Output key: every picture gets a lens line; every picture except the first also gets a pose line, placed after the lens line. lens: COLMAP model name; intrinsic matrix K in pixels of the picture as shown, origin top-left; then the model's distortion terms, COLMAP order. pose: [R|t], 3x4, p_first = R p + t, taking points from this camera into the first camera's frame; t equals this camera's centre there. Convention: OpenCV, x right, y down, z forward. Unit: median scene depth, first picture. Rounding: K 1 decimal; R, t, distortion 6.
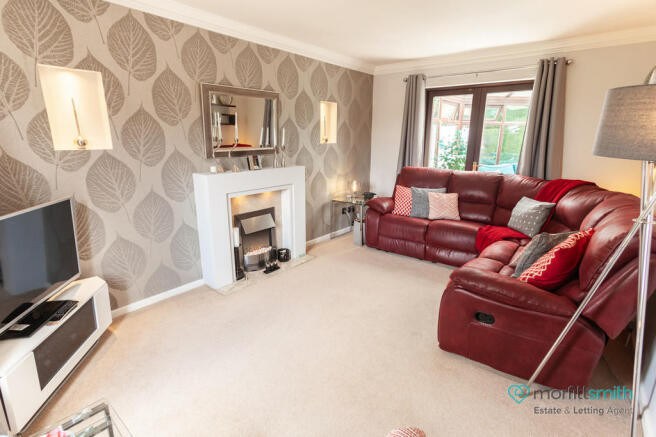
lens RADIAL K [[319.1, 0, 336.1], [0, 319.1, 217.9], [0, 0, 1]] dist [0.002130, 0.001483]
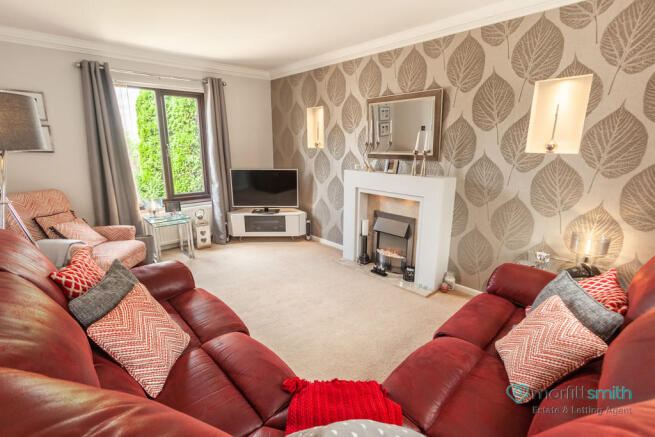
lens RADIAL K [[318.6, 0, 335.6], [0, 318.6, 217.9], [0, 0, 1]] dist [0.002130, 0.001483]
pose [[-0.144605, 0.229979, -0.962392, 0.792492], [-0.247375, 0.933327, 0.260203, -0.241214], [0.958068, 0.275698, -0.078073, 0.954429]]
